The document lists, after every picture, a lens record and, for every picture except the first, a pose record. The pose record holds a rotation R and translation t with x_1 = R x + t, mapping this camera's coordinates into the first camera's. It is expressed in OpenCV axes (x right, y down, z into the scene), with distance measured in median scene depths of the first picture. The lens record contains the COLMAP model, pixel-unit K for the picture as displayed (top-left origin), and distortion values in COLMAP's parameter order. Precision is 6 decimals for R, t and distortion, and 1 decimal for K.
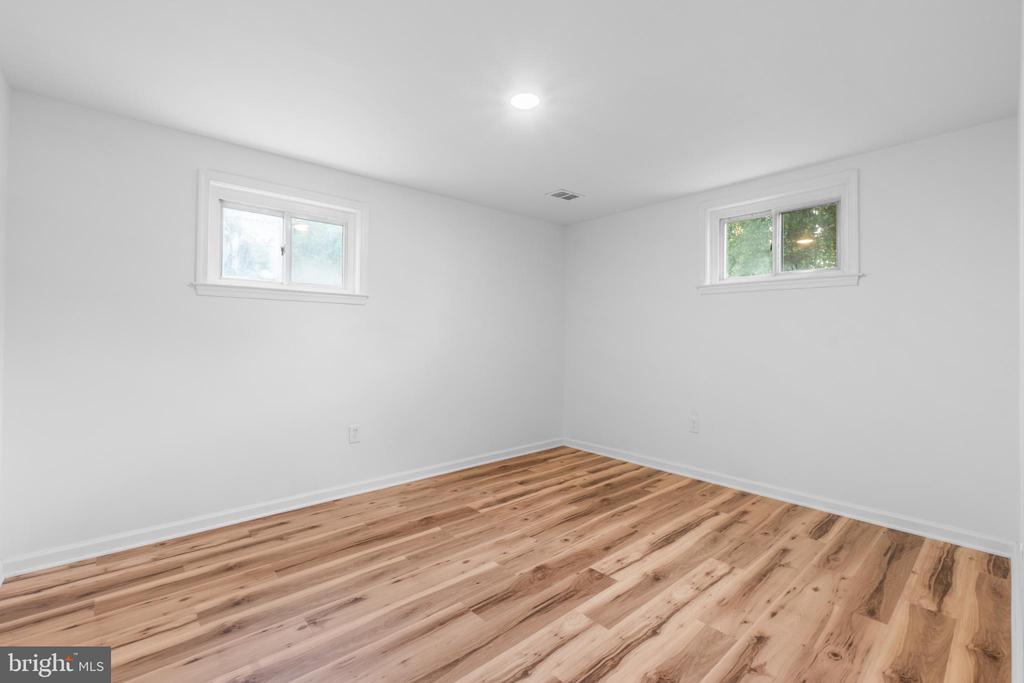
lens RADIAL K [[440.2, 0, 512.6], [0, 440.2, 338.6], [0, 0, 1]] dist [-0.005214, 0.000338]
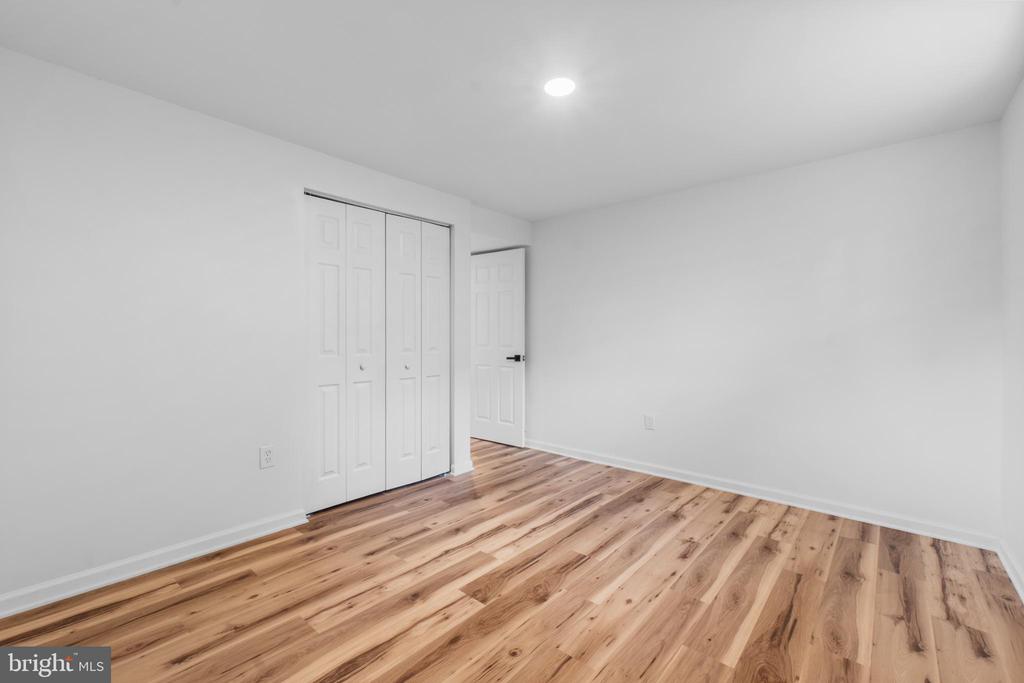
lens RADIAL K [[440.2, 0, 515.6], [0, 440.2, 333.0], [0, 0, 1]] dist [-0.005214, 0.000338]
pose [[-0.989816, -0.012998, -0.141761, 0.257111], [-0.013147, 0.999914, 0.000113, -0.010571], [0.141747, 0.001976, -0.989901, 1.943716]]
